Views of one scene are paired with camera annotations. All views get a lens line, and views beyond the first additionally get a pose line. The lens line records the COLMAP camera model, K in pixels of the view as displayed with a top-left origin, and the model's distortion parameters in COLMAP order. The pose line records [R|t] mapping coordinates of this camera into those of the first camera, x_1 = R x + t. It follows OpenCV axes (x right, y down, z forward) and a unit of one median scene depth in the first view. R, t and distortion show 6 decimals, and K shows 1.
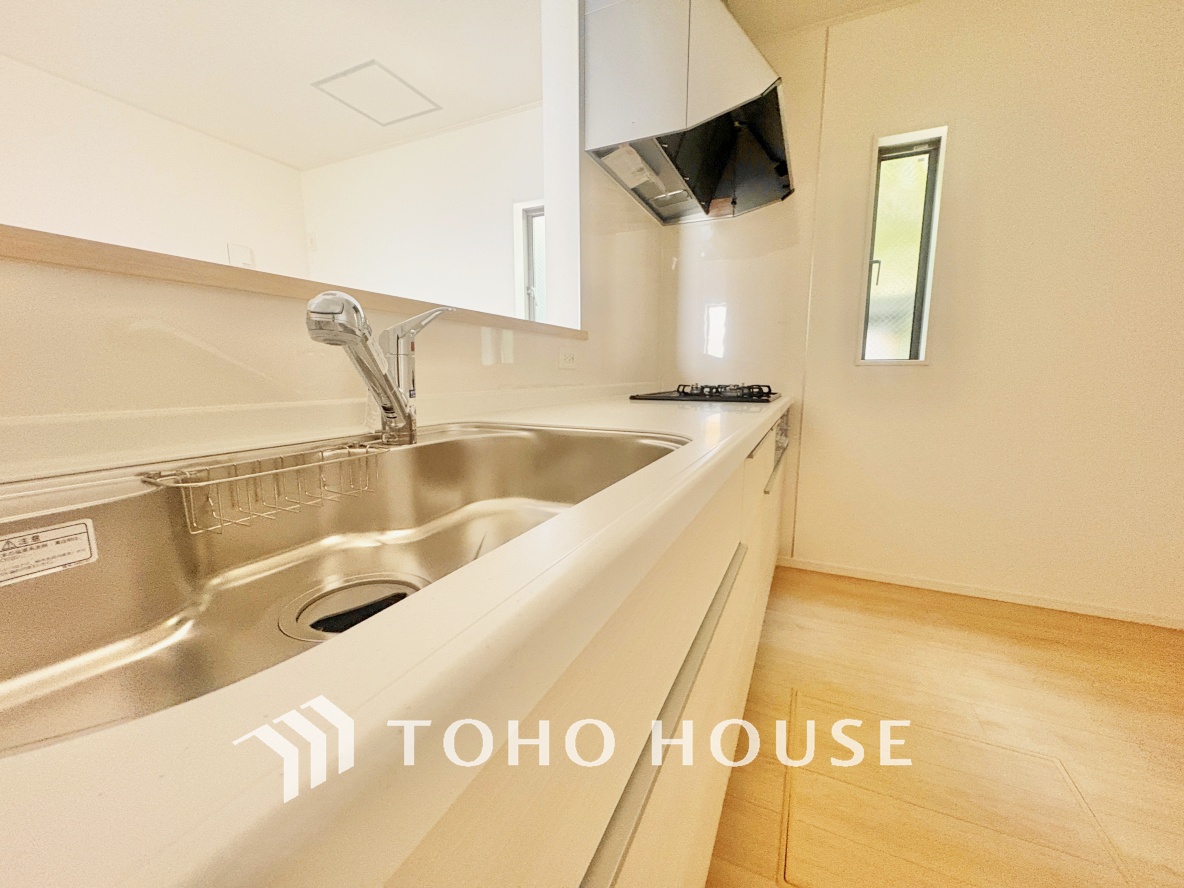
lens RADIAL K [[472.1, 0, 592.0], [0, 472.1, 444.0], [0, 0, 1]] dist [-0.000678, 0.000402]
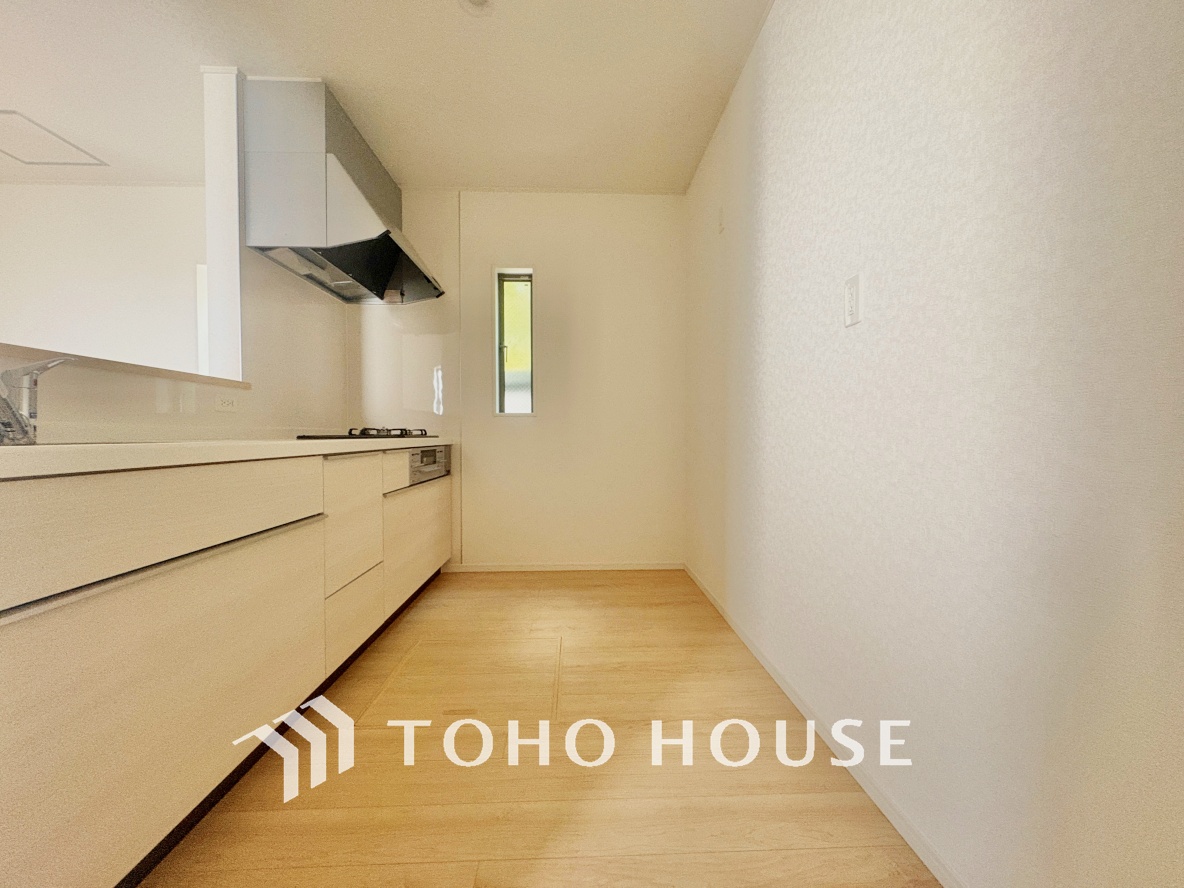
lens RADIAL K [[474.6, 0, 590.3], [0, 474.6, 437.7], [0, 0, 1]] dist [0.006166, -0.000181]
pose [[0.890899, -0.005789, 0.454164, 0.179094], [0.070241, 0.989646, -0.125172, 0.100904], [-0.448737, 0.143416, 0.882081, -0.393978]]
